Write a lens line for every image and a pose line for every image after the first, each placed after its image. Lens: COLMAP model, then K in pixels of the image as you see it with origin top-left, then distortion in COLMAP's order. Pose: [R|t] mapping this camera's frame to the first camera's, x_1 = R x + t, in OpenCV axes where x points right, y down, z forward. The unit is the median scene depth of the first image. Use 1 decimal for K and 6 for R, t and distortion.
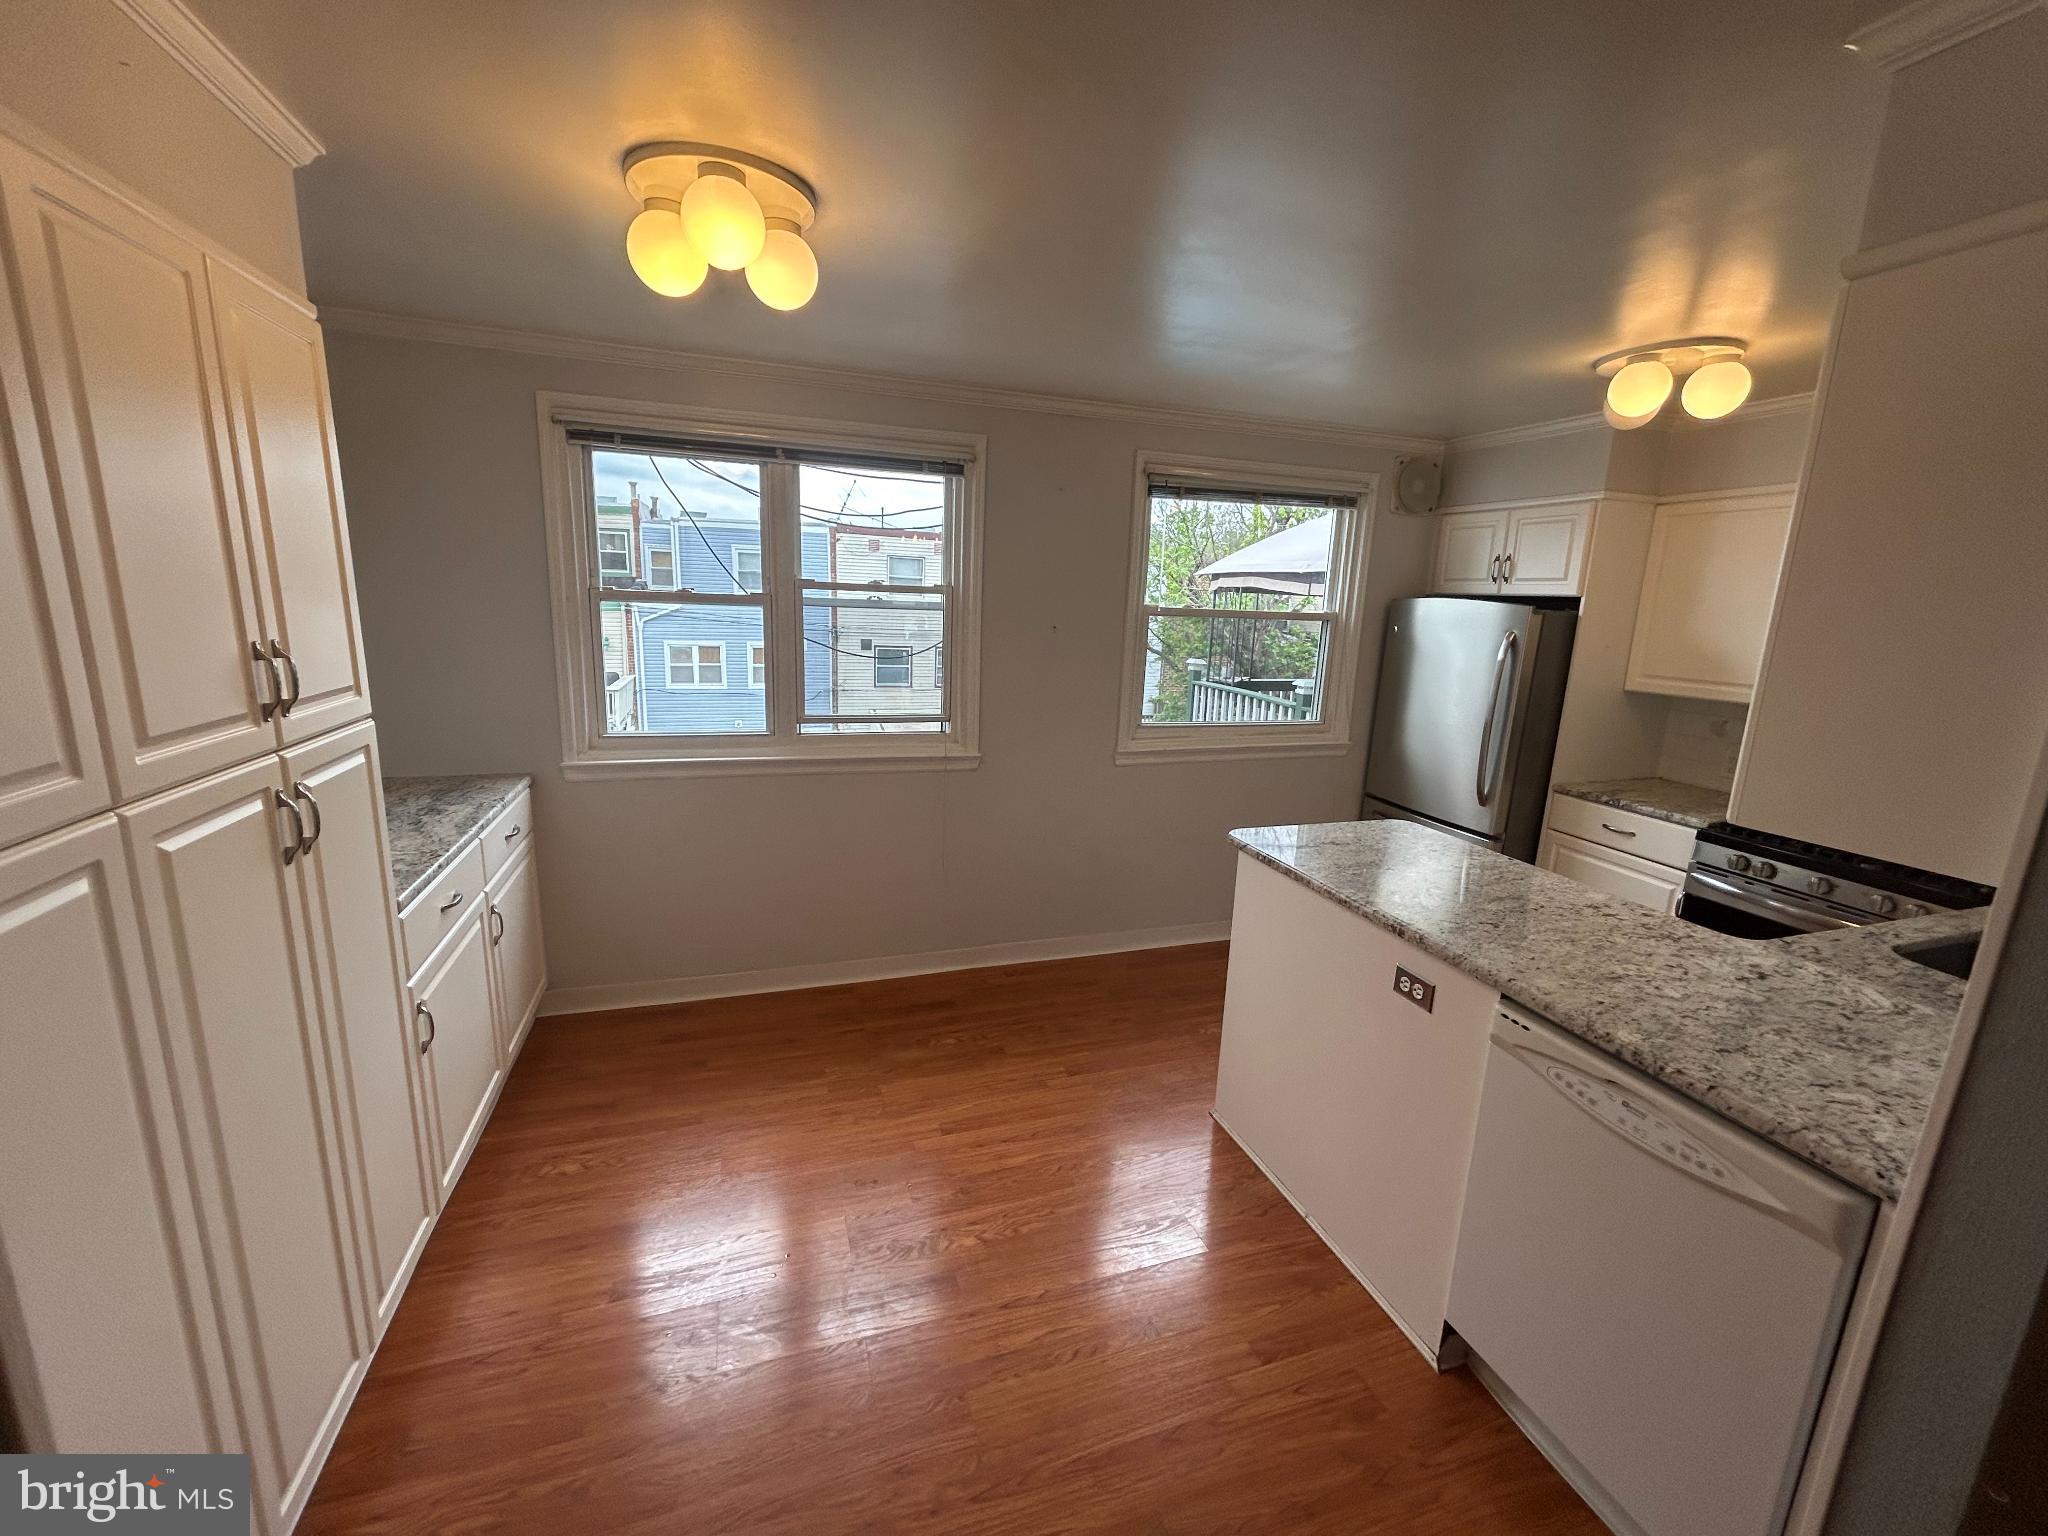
lens RADIAL K [[821.9, 0, 1024.1], [0, 821.9, 764.7], [0, 0, 1]] dist [-0.001161, 0.000897]
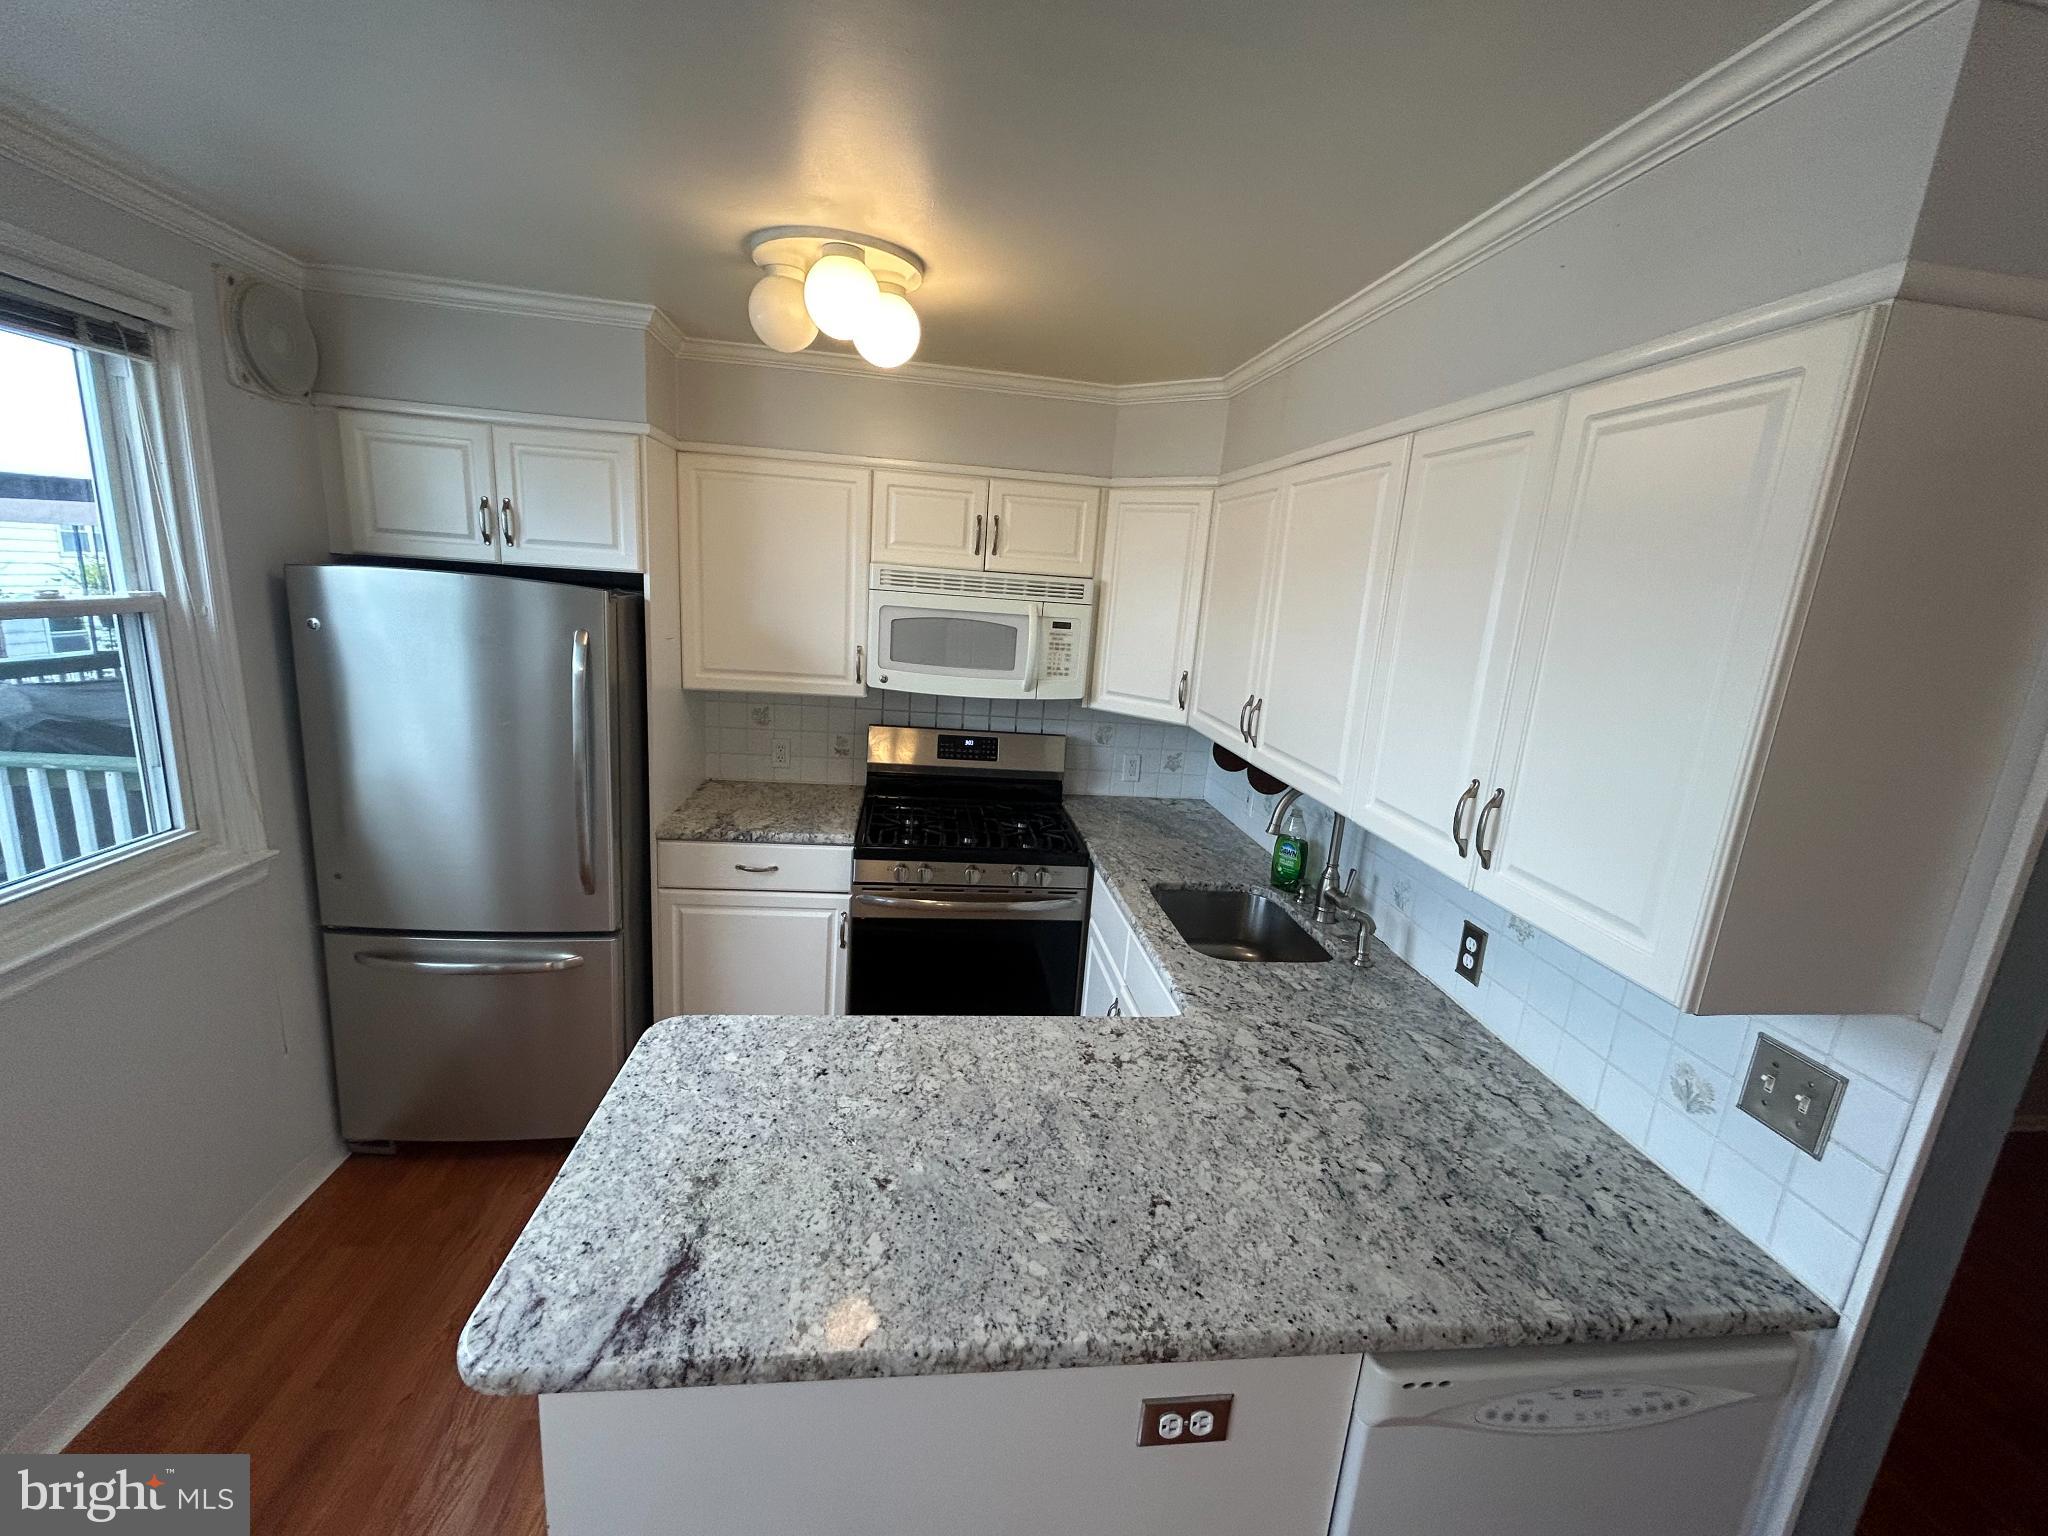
lens RADIAL K [[821.9, 0, 1024.1], [0, 821.9, 764.7], [0, 0, 1]] dist [-0.001161, 0.000897]
pose [[0.200308, -0.235607, 0.950981, 0.035898], [0.135446, 0.967993, 0.211292, -0.201195], [-0.970325, 0.086483, 0.225809, 0.714868]]
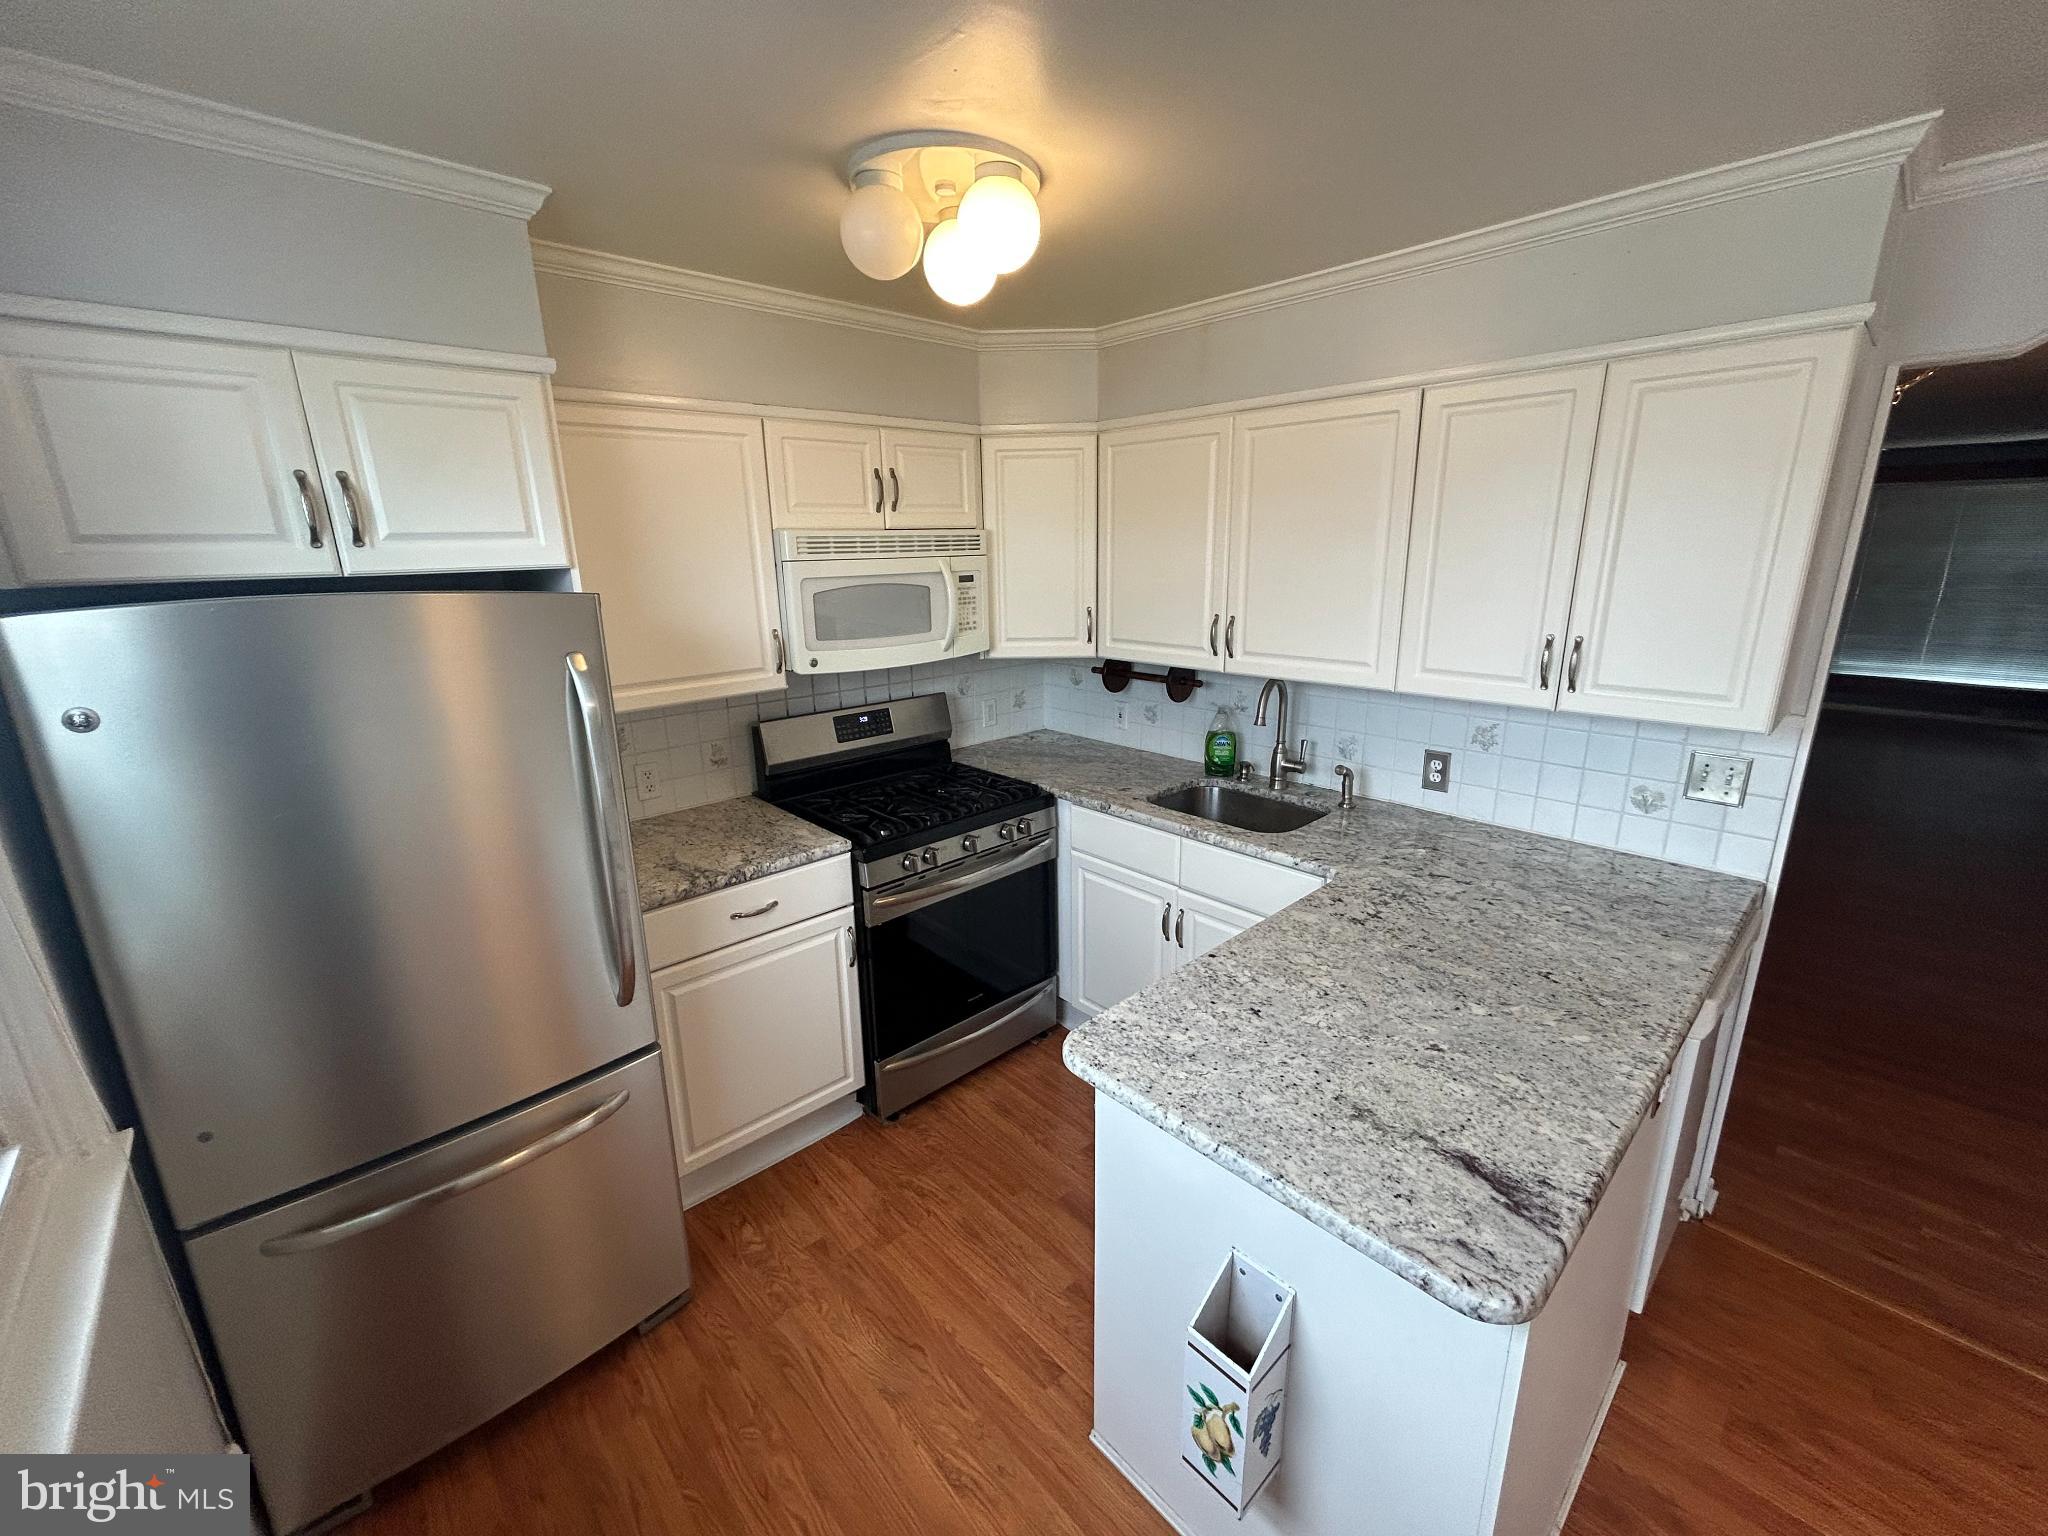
lens RADIAL K [[820.3, 0, 1024.0], [0, 820.3, 768.0], [0, 0, 1]] dist [-0.005398, 0.000011]
pose [[-0.411928, -0.266190, 0.871469, 0.098806], [0.191076, 0.909883, 0.368242, -0.301777], [-0.890958, 0.318206, -0.323944, 1.276302]]
